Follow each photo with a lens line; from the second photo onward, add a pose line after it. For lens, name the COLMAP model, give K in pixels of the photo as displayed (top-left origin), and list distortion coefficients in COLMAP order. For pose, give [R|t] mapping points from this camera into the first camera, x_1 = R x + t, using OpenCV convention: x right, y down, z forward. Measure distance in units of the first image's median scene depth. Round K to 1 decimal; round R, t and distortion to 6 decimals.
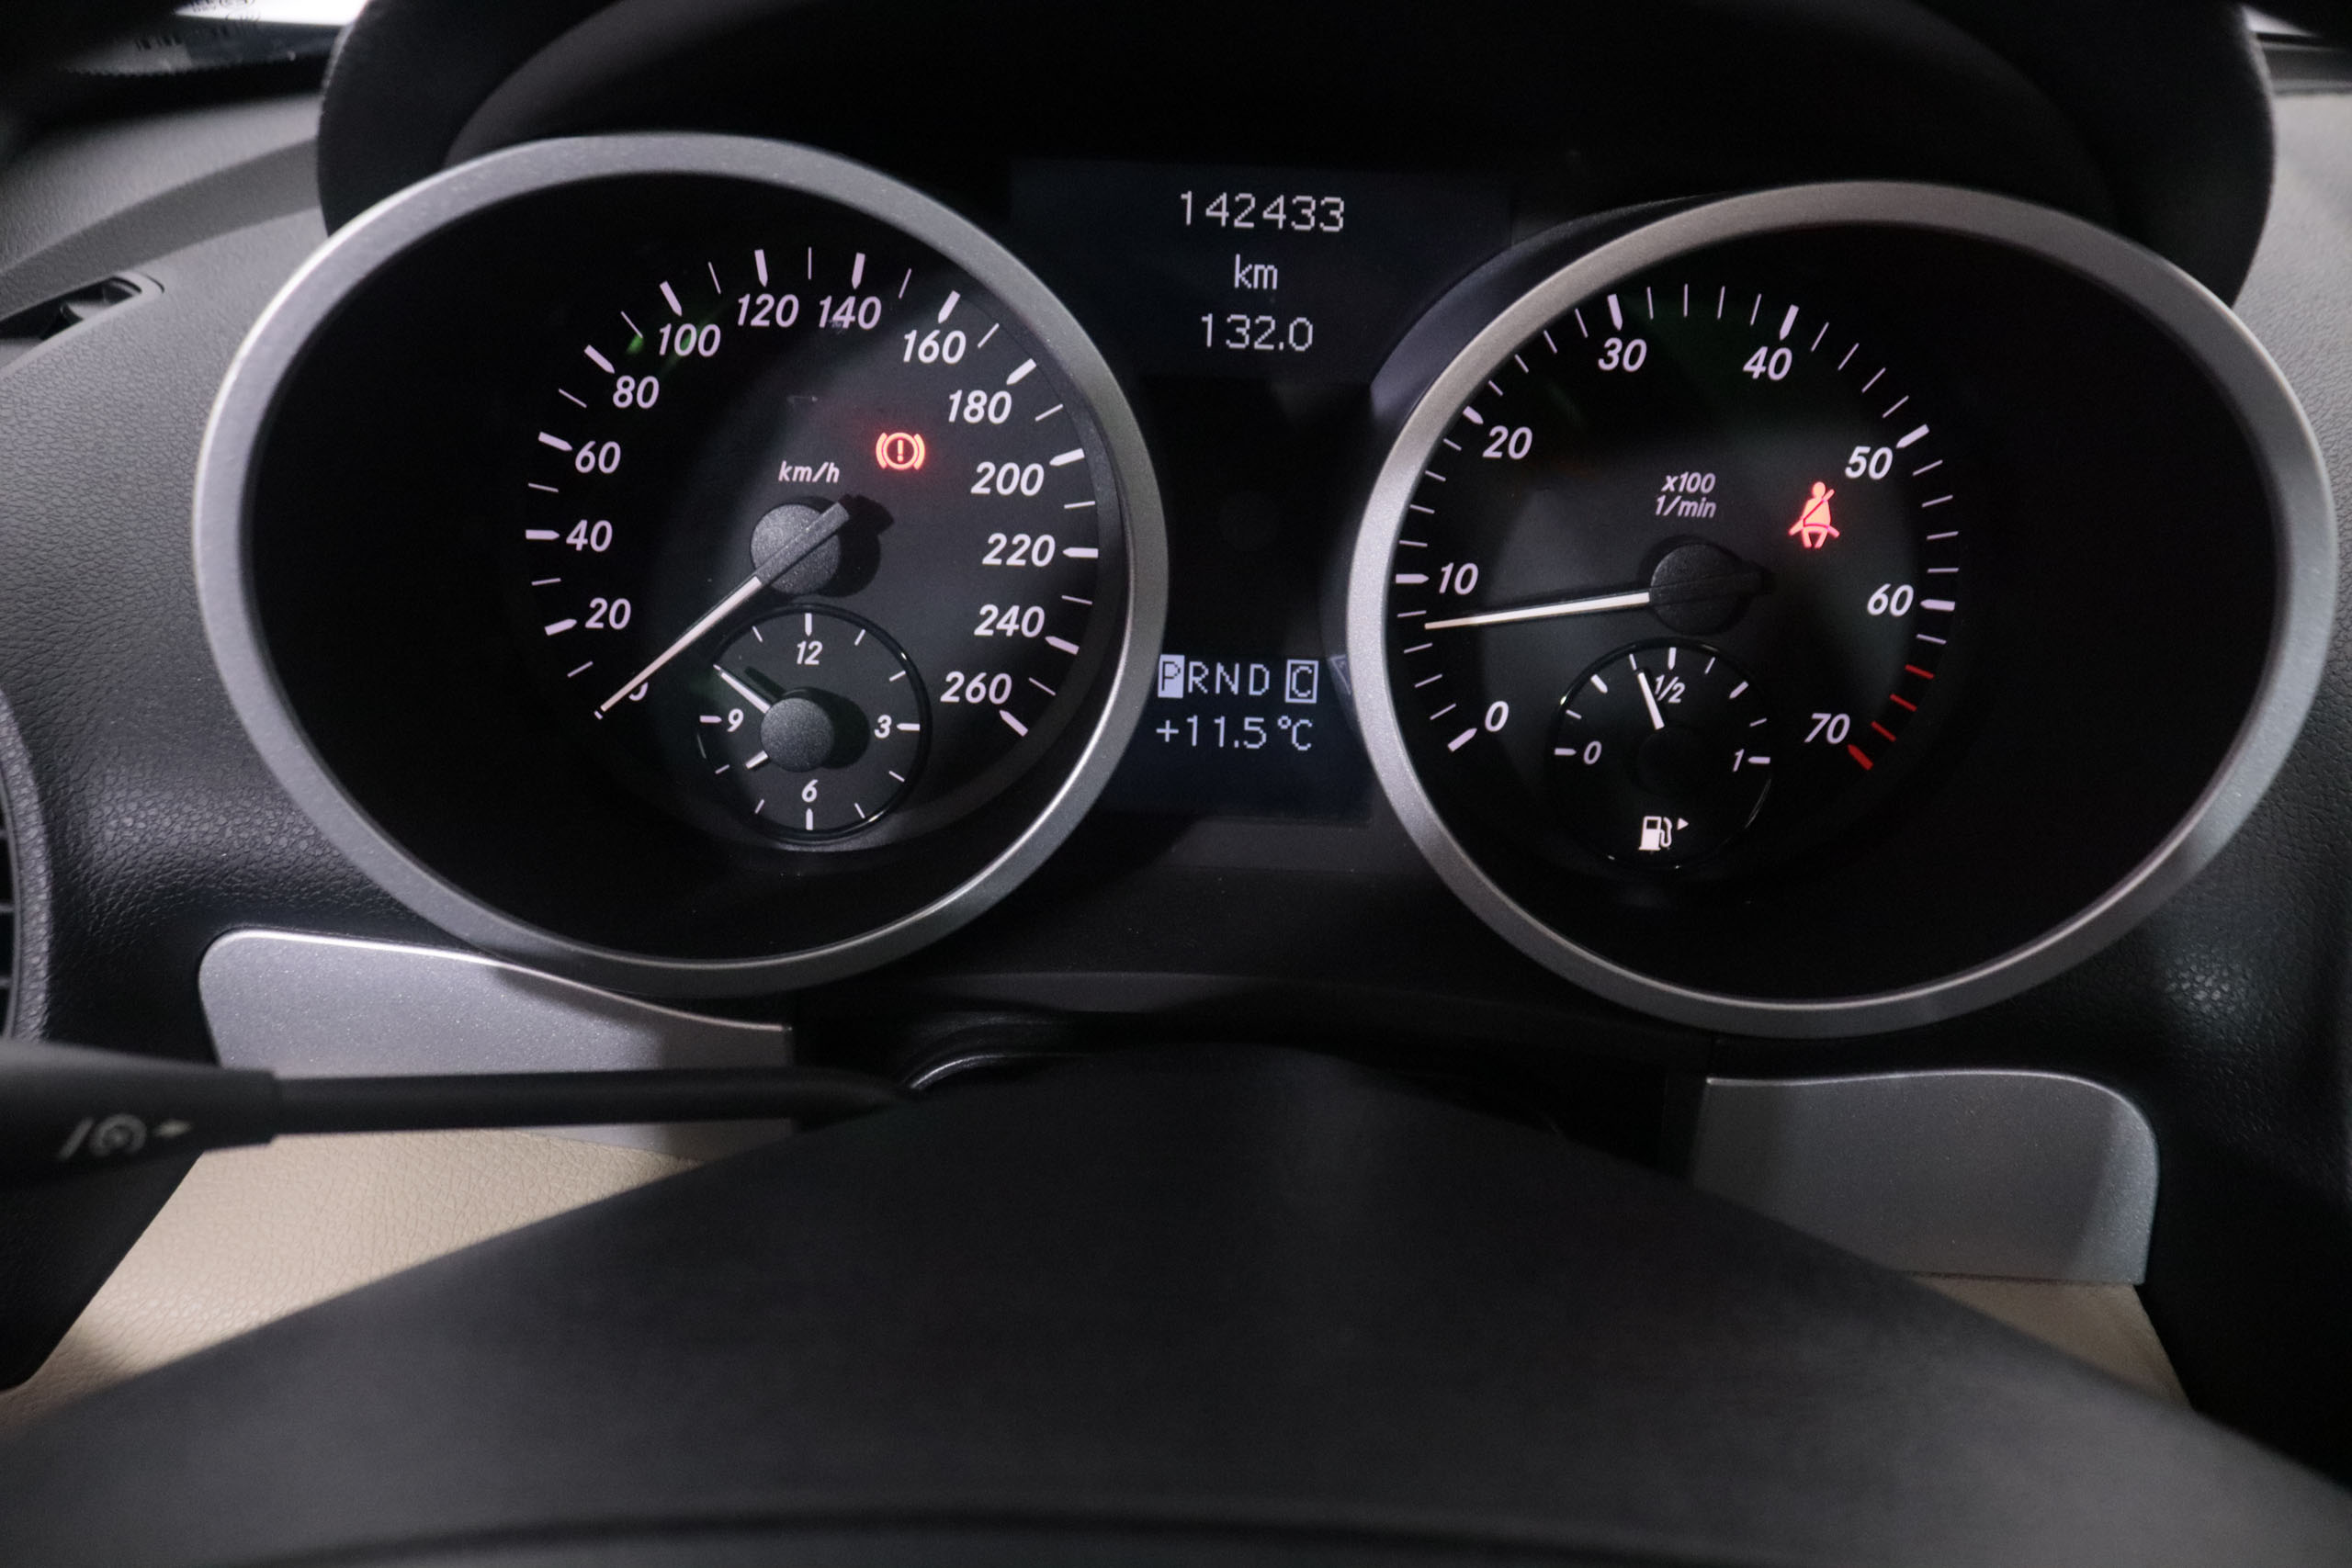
lens RADIAL K [[1935.7, 0, 1176.0], [0, 1935.7, 784.0], [0, 0, 1]] dist [-0.206513, 0.206247]
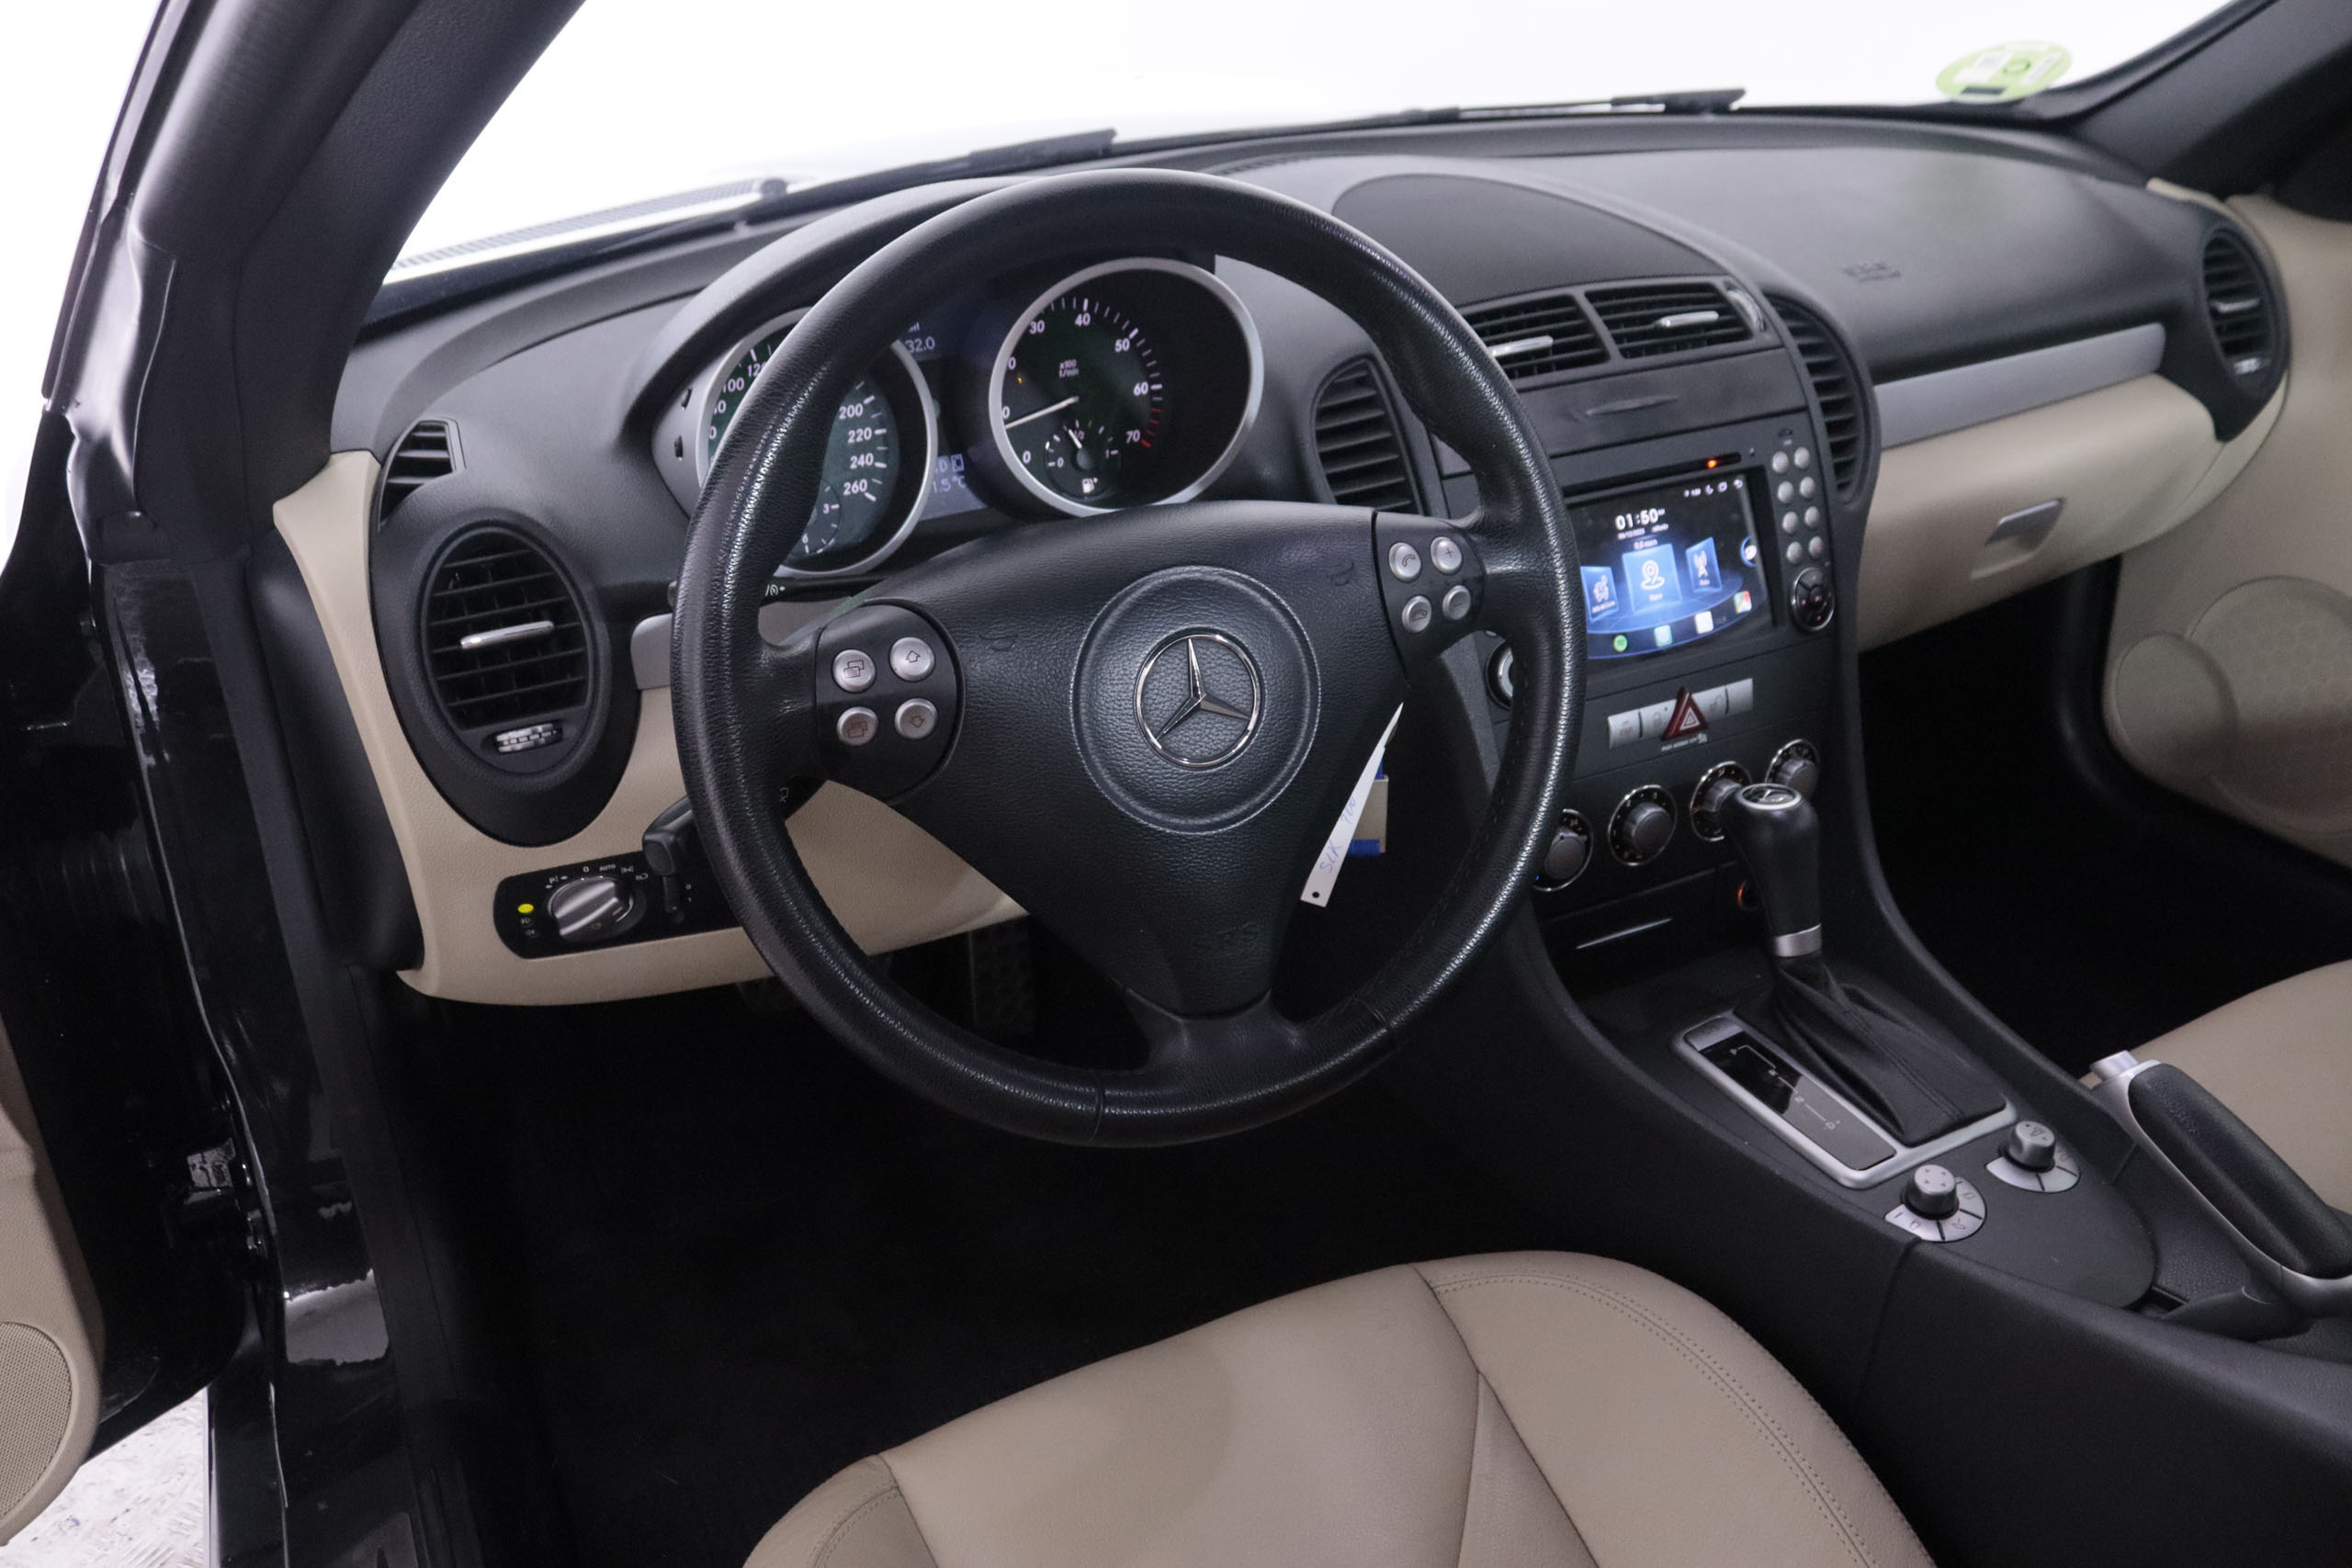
lens RADIAL K [[1935.7, 0, 1176.0], [0, 1935.7, 784.0], [0, 0, 1]] dist [-0.206513, 0.206247]
pose [[0.877490, -0.275479, 0.392583, -0.918875], [0.287396, 0.957360, 0.029409, 0.420564], [-0.383945, 0.087021, 0.919246, -1.721063]]
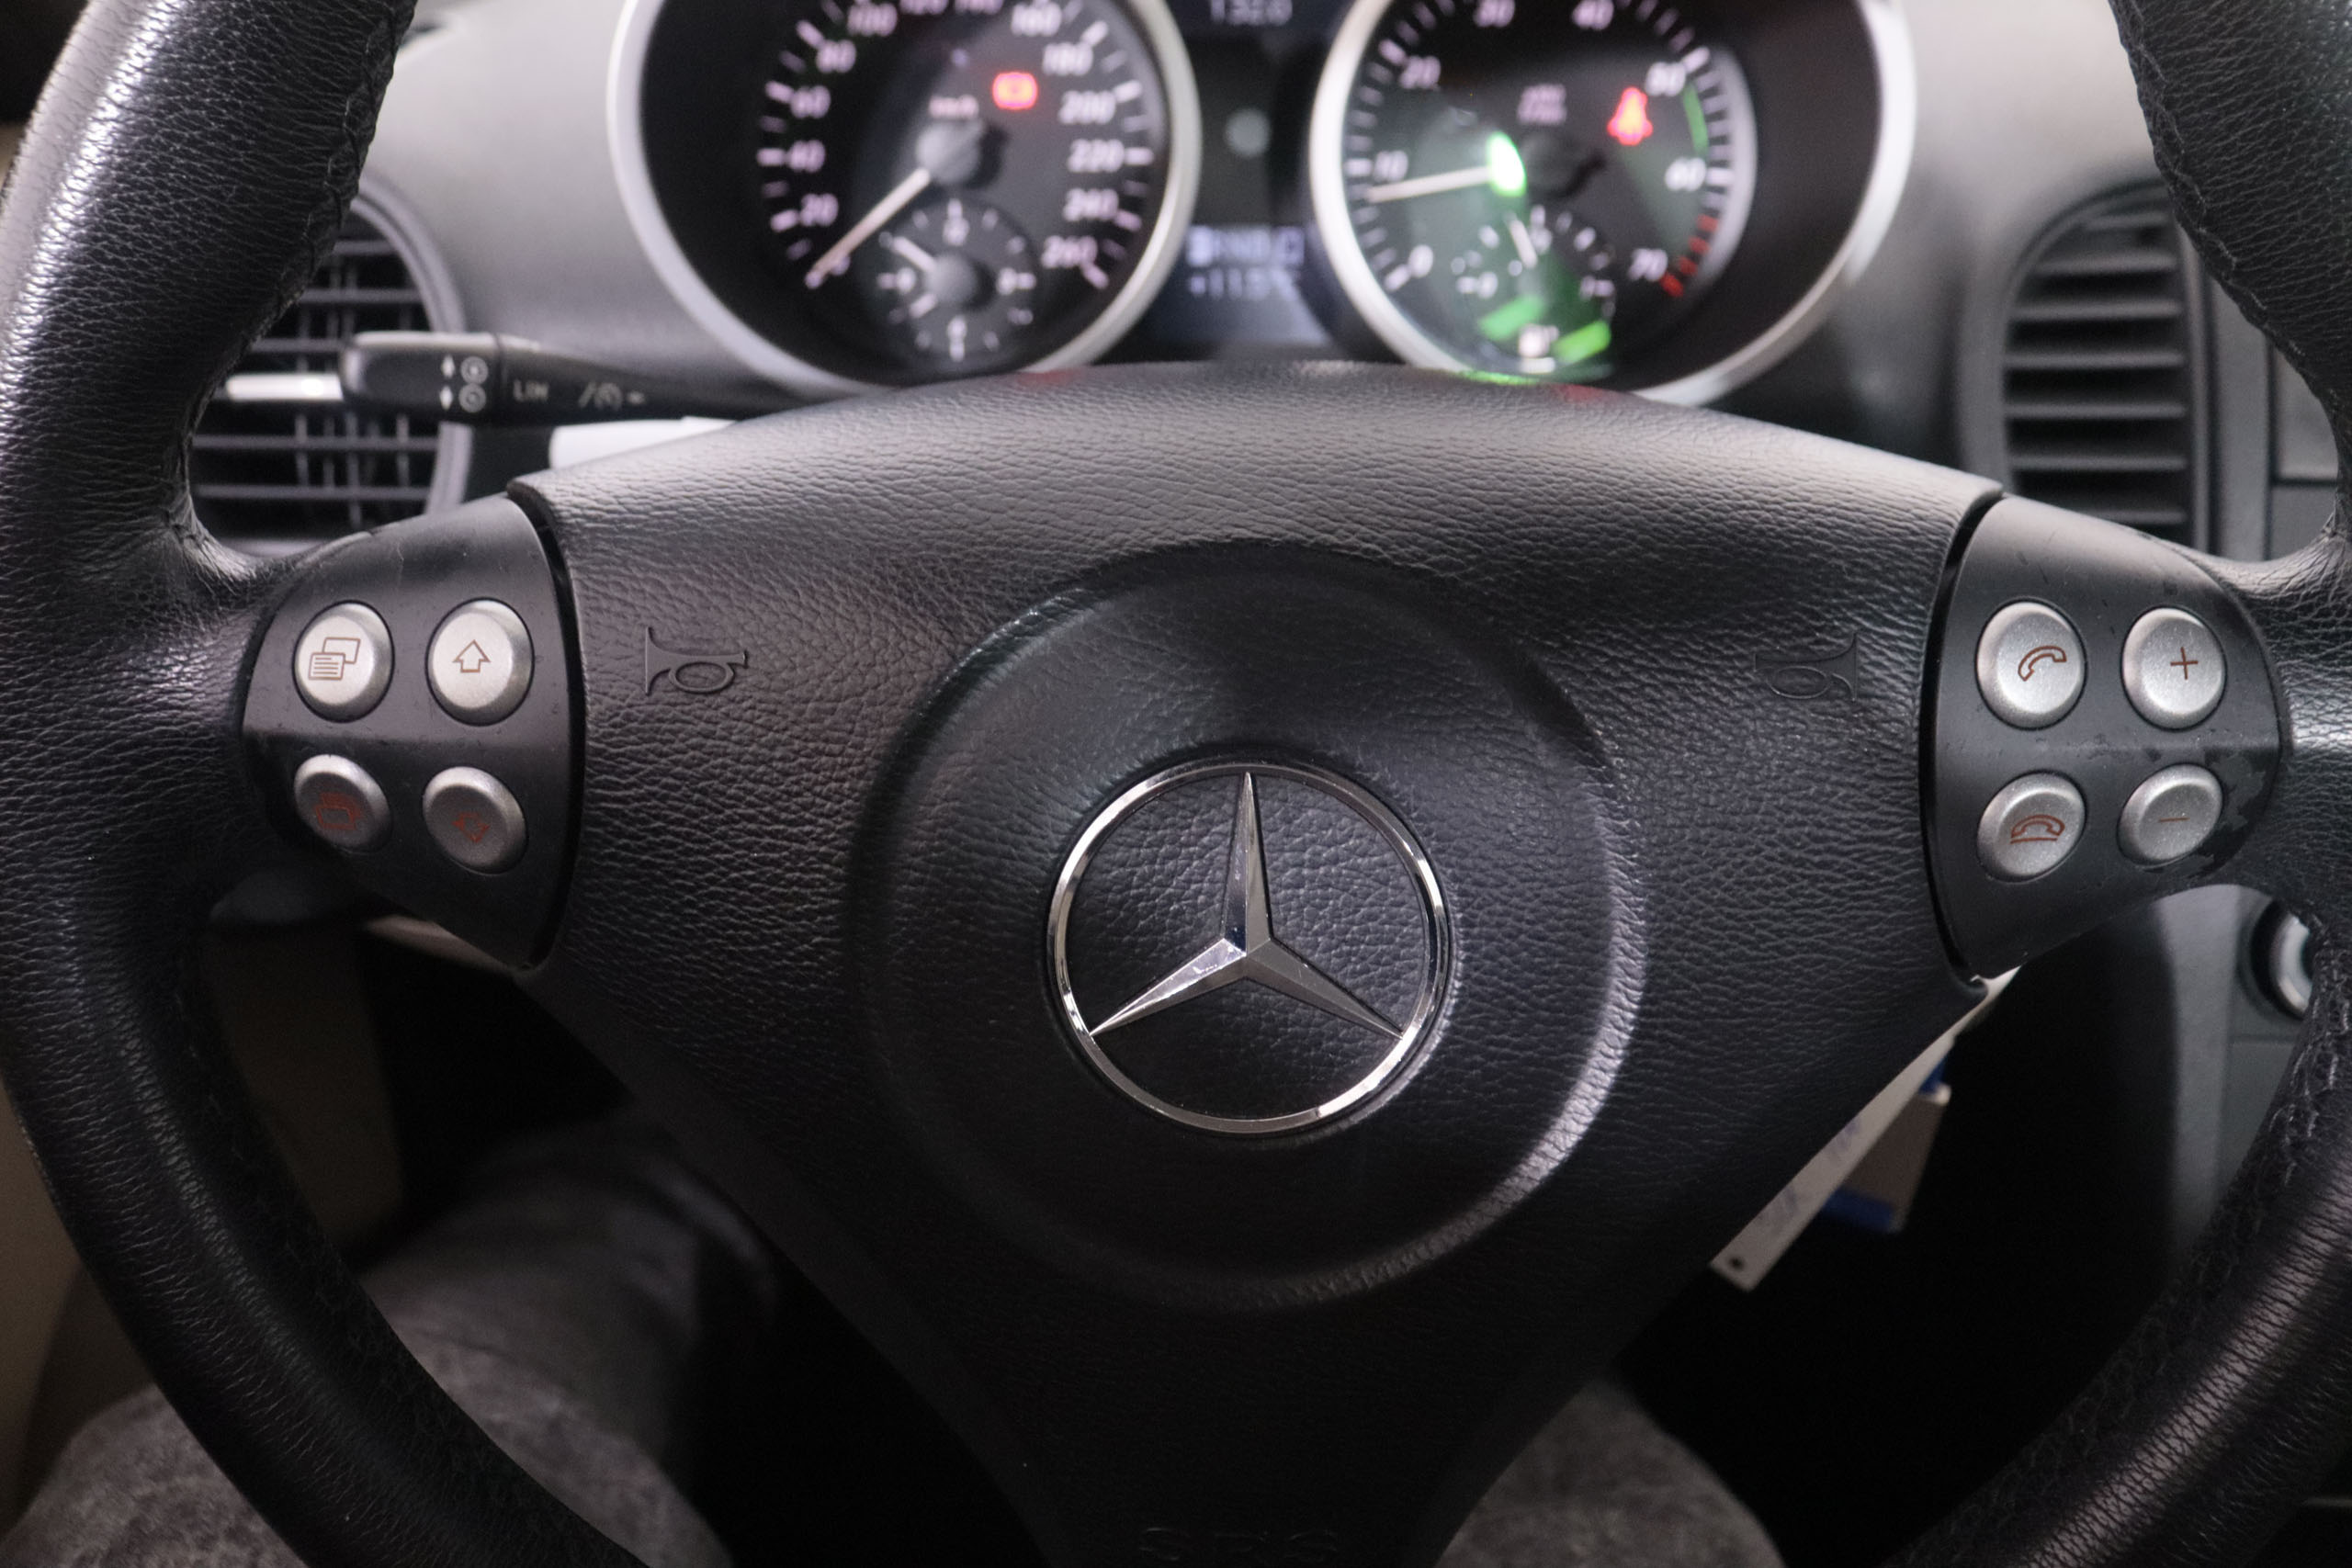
lens RADIAL K [[1935.7, 0, 1176.0], [0, 1935.7, 784.0], [0, 0, 1]] dist [-0.206513, 0.206247]
pose [[0.999462, -0.032670, -0.002873, -0.031286], [0.032745, 0.998955, 0.031870, 0.317856], [0.001829, -0.031947, 0.999488, -0.479694]]
